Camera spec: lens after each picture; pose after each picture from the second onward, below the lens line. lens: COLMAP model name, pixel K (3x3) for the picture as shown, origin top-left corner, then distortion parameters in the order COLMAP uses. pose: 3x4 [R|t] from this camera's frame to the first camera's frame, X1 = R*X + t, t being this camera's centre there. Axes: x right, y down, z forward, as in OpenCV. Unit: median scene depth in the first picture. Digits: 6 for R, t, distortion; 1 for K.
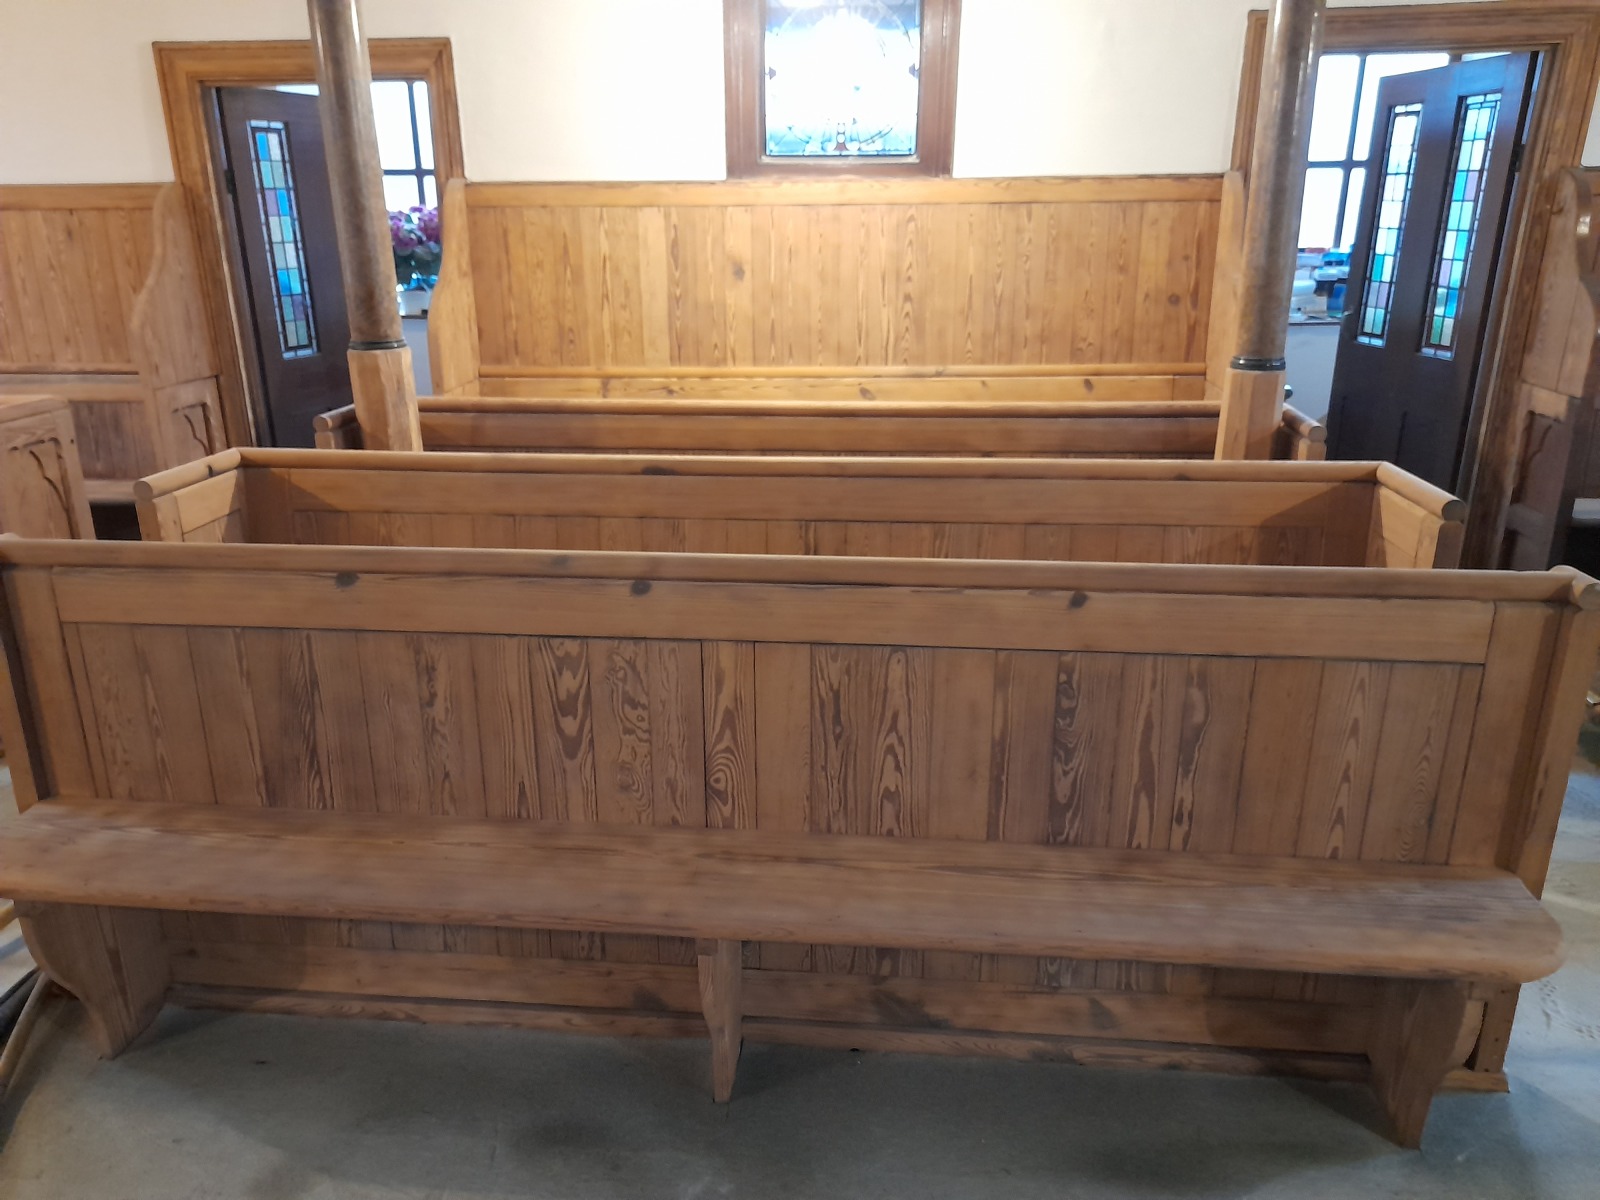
lens RADIAL K [[1159.3, 0, 796.0], [0, 1159.3, 606.8], [0, 0, 1]] dist [0.061276, -0.066511]
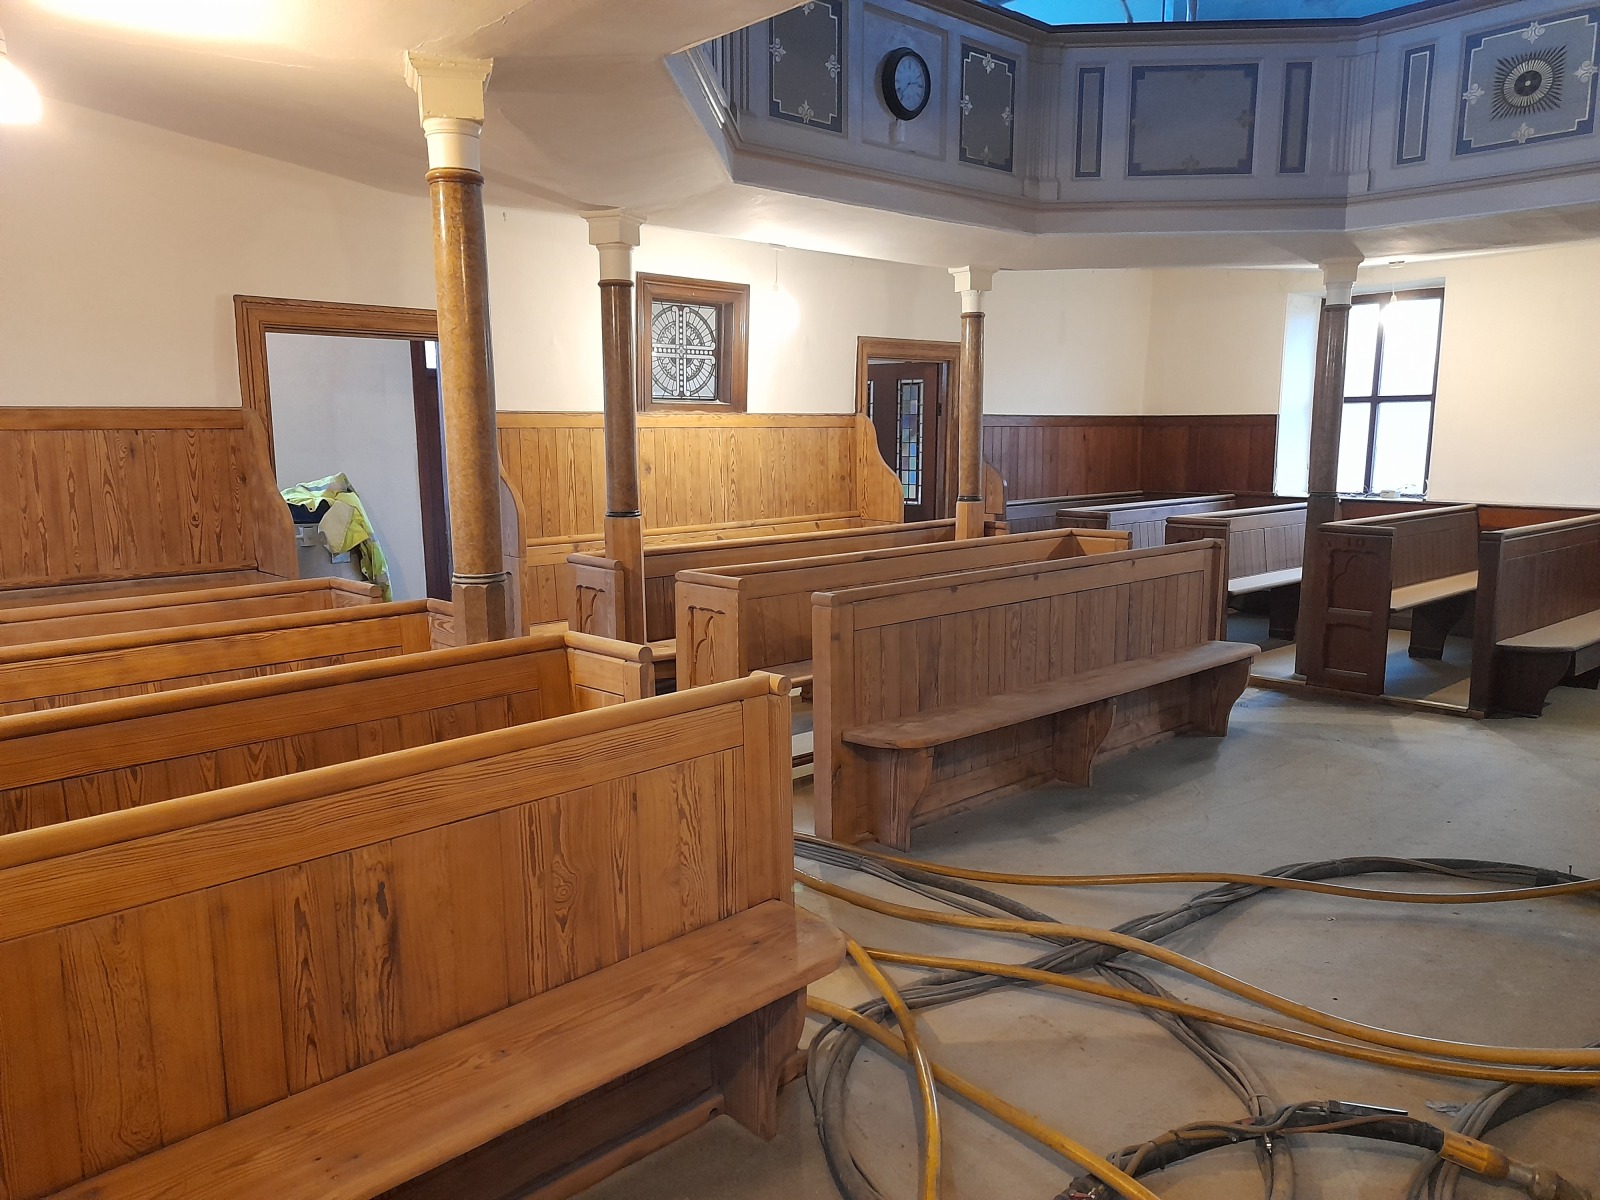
lens RADIAL K [[1159.3, 0, 796.0], [0, 1159.3, 606.8], [0, 0, 1]] dist [0.061276, -0.066511]
pose [[0.662576, -0.110318, 0.740826, -1.373721], [0.240727, 0.967981, -0.071156, 0.057663], [-0.709256, 0.225483, 0.667917, -0.155757]]
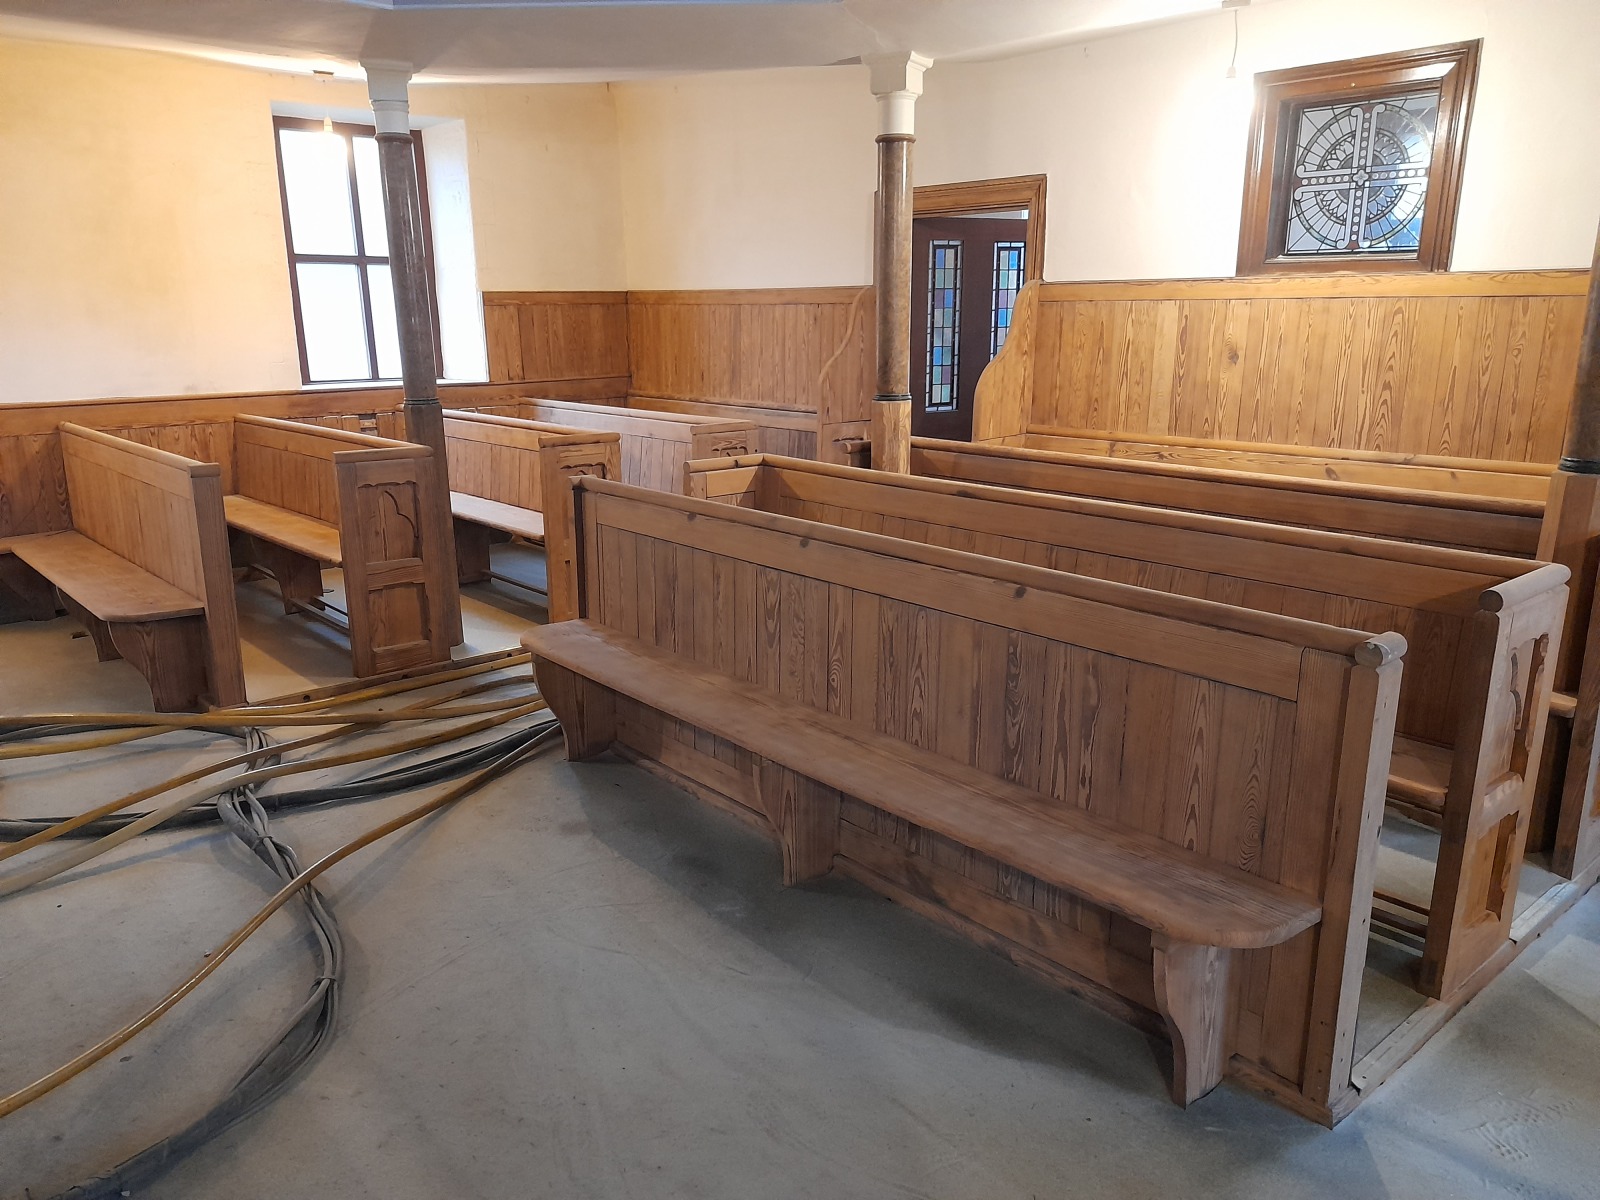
lens RADIAL K [[1159.3, 0, 796.0], [0, 1159.3, 606.8], [0, 0, 1]] dist [0.061276, -0.066511]
pose [[0.727452, 0.176453, -0.663082, 0.553026], [-0.220926, 0.975140, 0.017122, 0.026585], [0.649620, 0.134036, 0.748350, -0.105680]]
